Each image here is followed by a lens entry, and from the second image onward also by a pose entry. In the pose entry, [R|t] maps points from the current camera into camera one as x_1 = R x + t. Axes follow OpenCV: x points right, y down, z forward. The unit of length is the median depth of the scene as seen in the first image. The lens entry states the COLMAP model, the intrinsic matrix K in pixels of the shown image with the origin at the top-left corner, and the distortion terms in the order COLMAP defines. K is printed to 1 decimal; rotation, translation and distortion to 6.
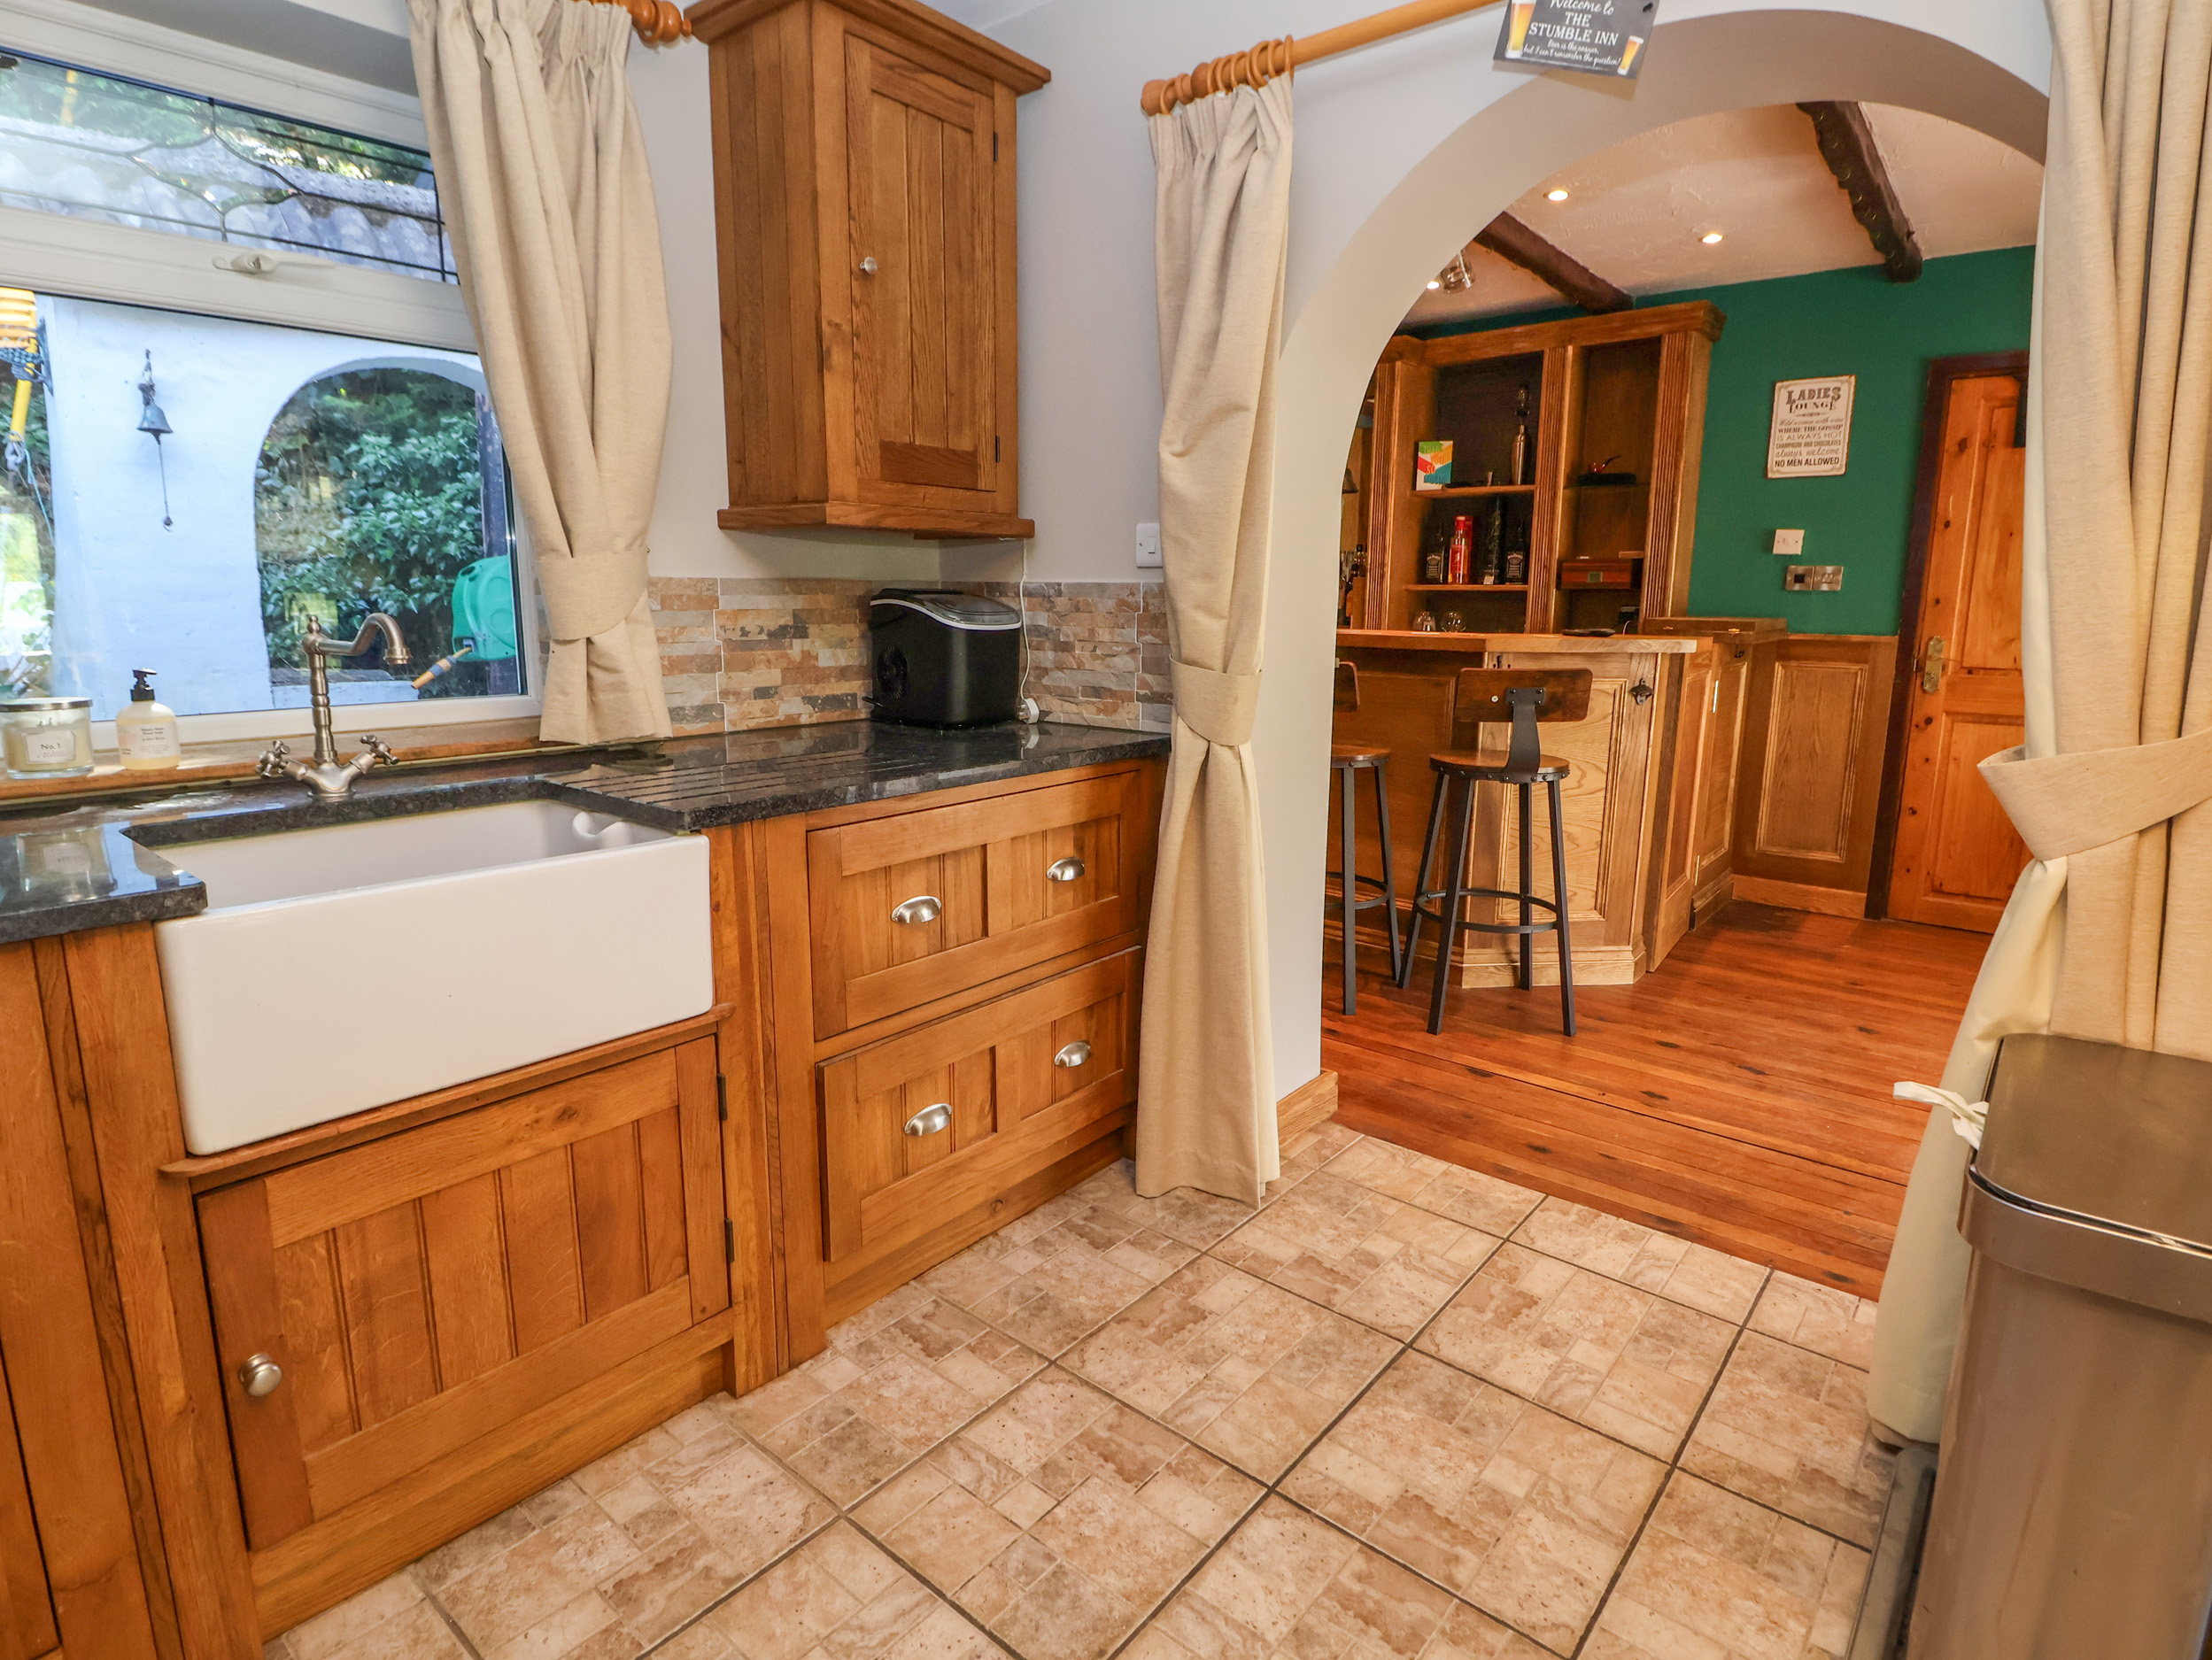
lens RADIAL K [[1170.2, 0, 1119.2], [0, 1170.2, 802.4], [0, 0, 1]] dist [0.003038, -0.017696]
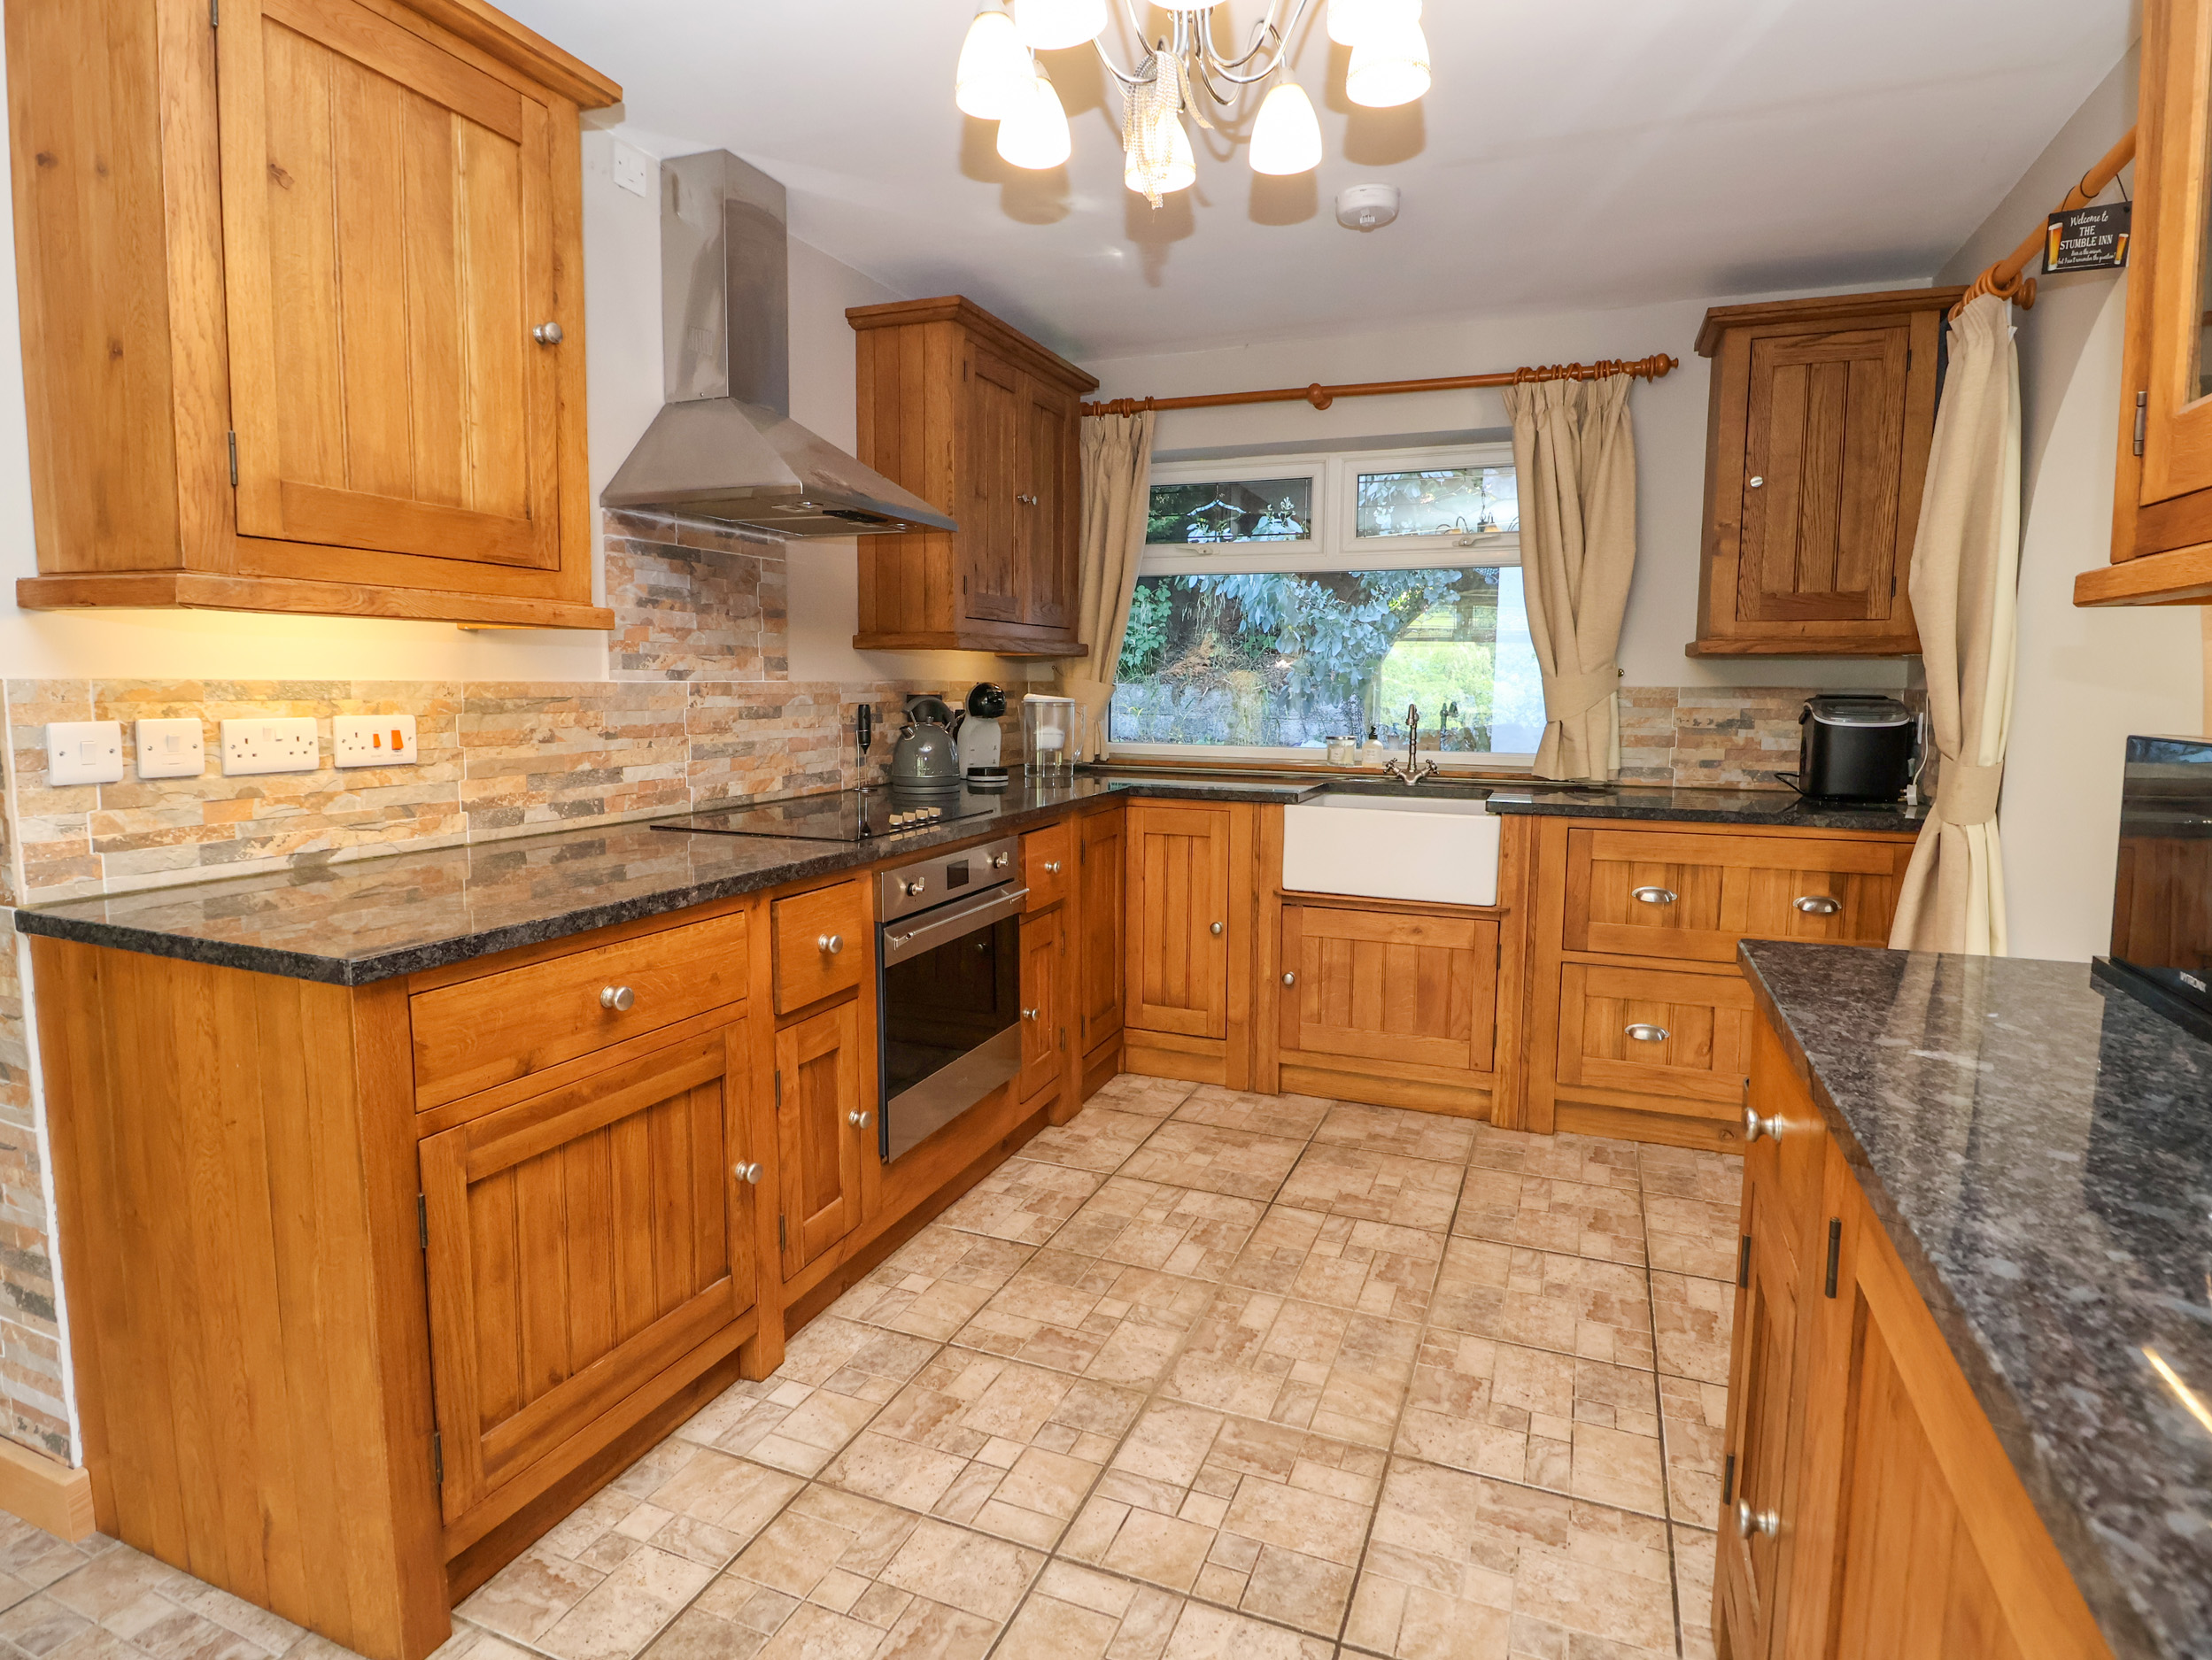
lens RADIAL K [[1172.4, 0, 1108.2], [0, 1172.4, 809.1], [0, 0, 1]] dist [0.000719, -0.014842]
pose [[0.302682, 0.094636, -0.948382, 0.930125], [-0.174911, 0.983674, 0.042334, 0.034166], [0.936904, 0.153069, 0.314293, -0.174822]]
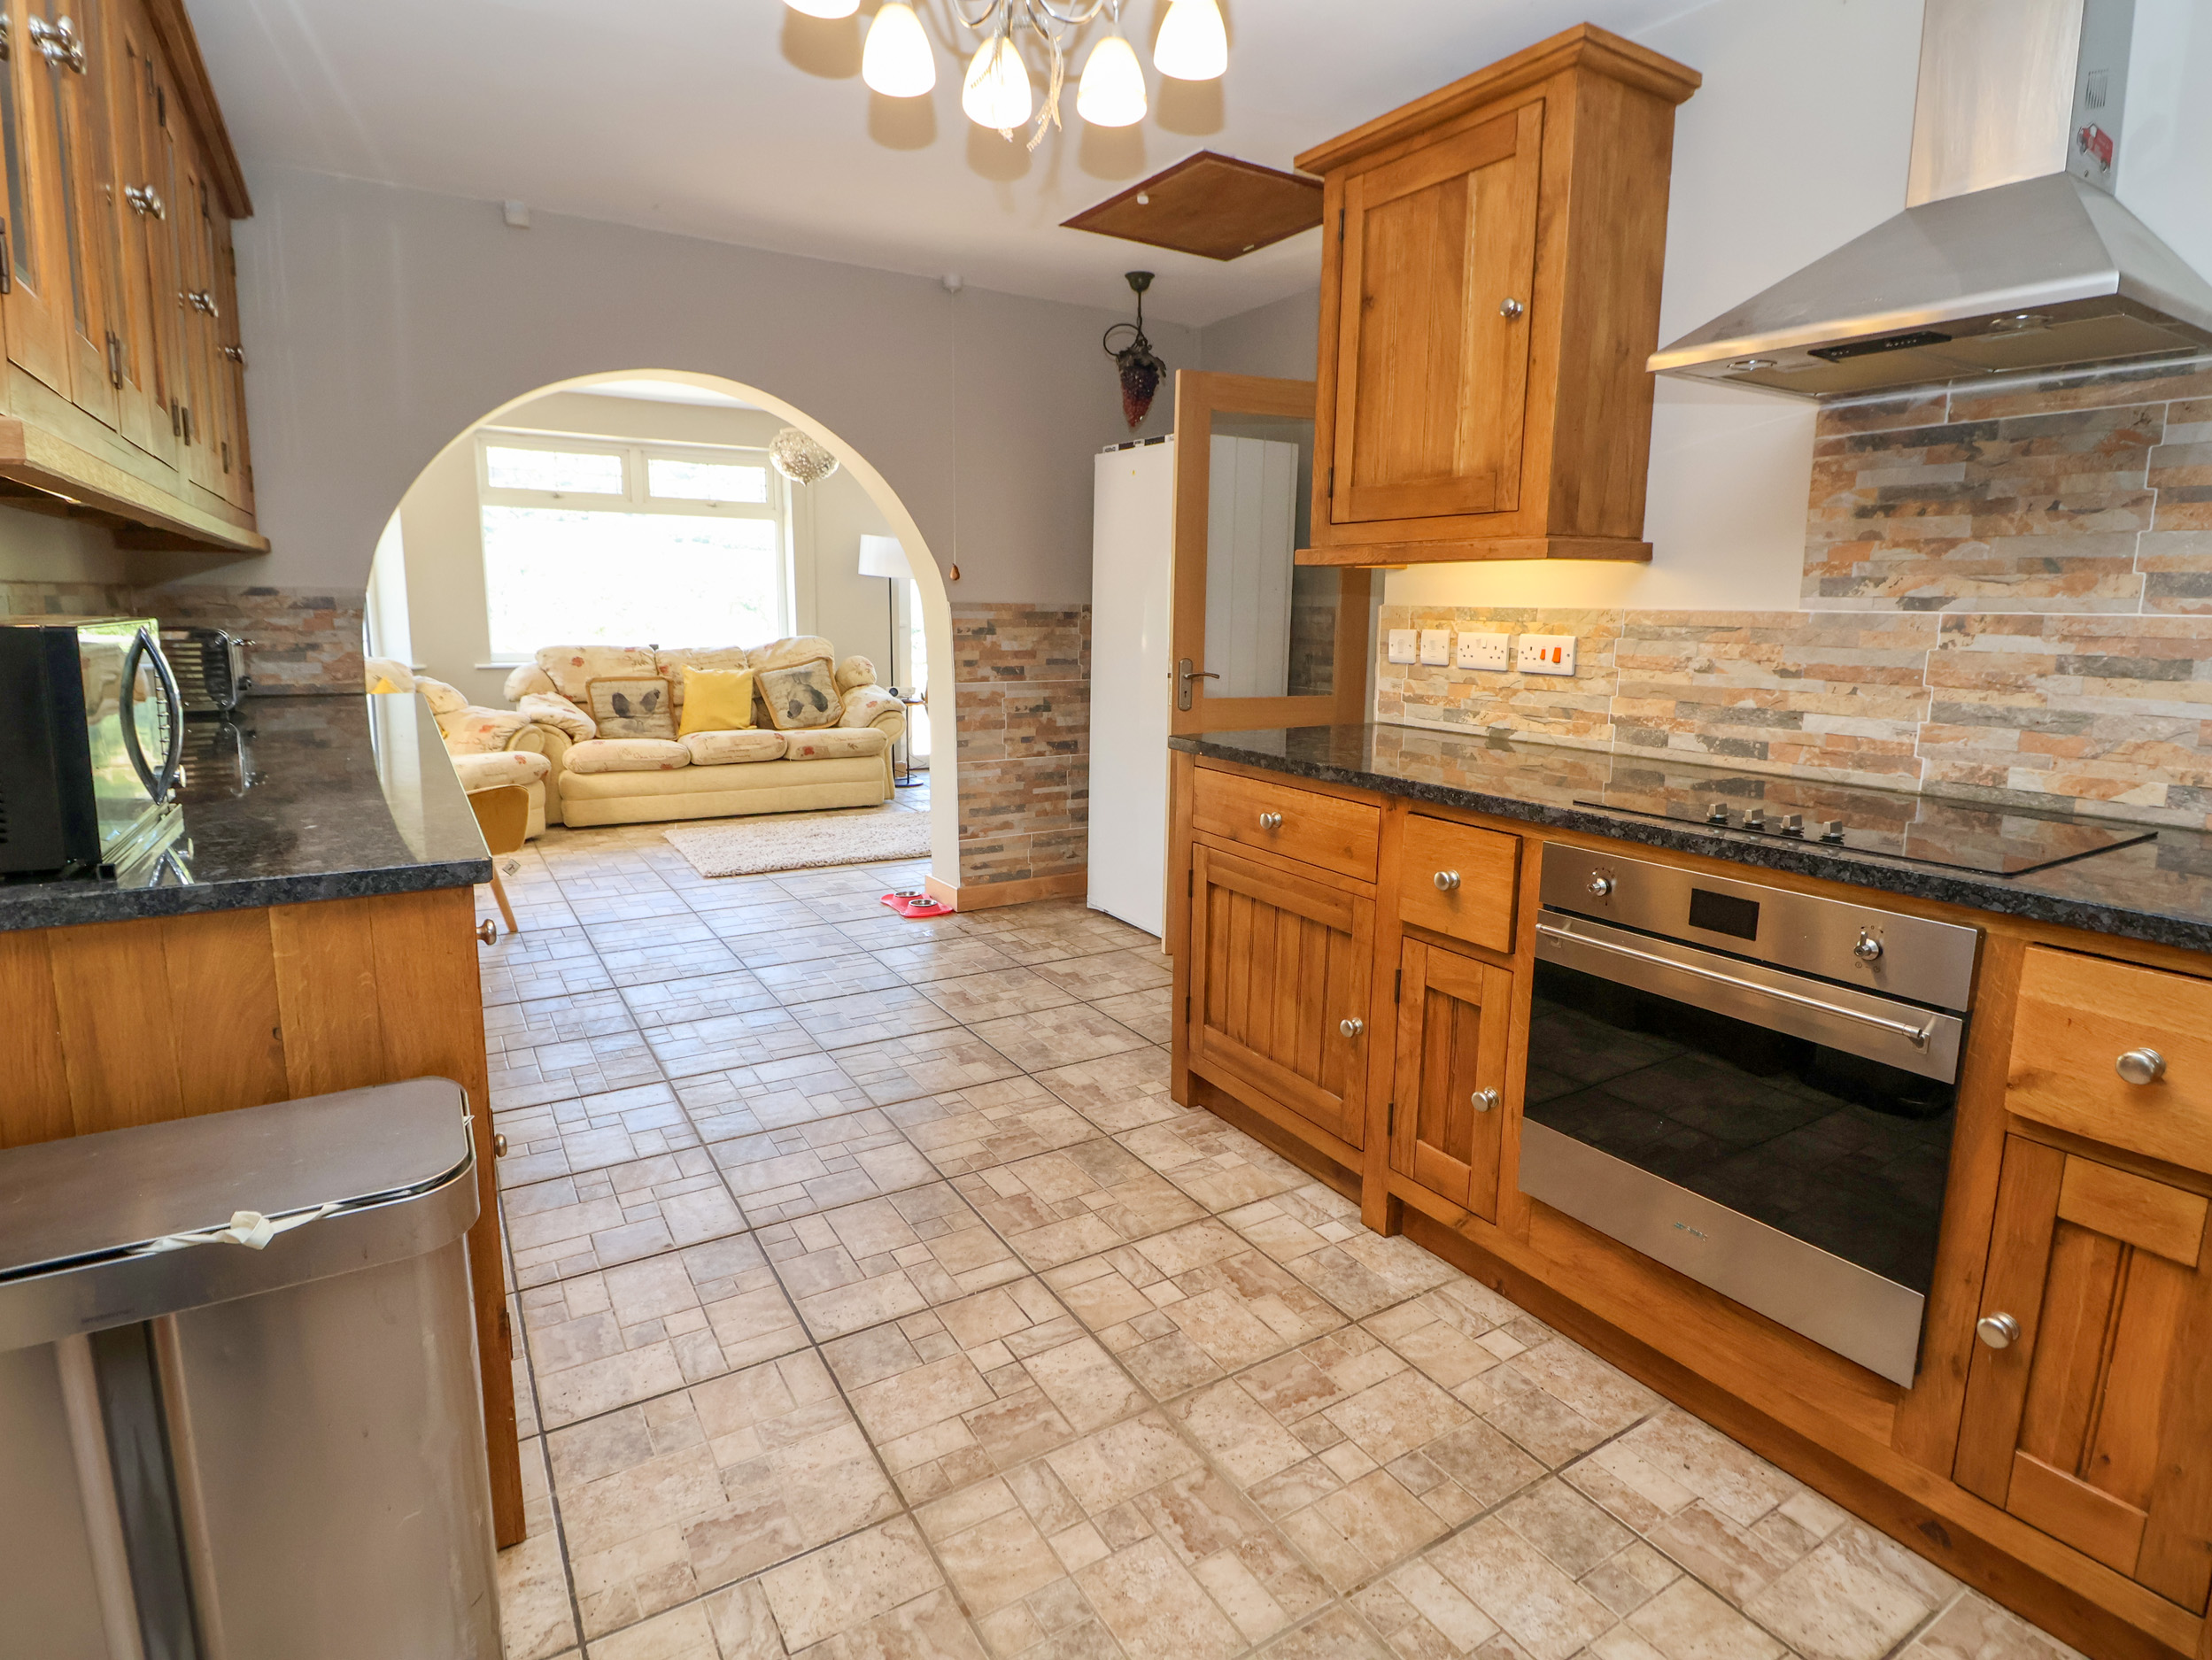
lens RADIAL K [[1149.5, 0, 1122.9], [0, 1149.5, 792.8], [0, 0, 1]] dist [0.004098, -0.016832]
pose [[-0.950296, -0.072996, 0.302671, -0.044643], [0.032505, 0.943556, 0.329615, -0.142509], [-0.309648, 0.323070, -0.894284, 0.772026]]
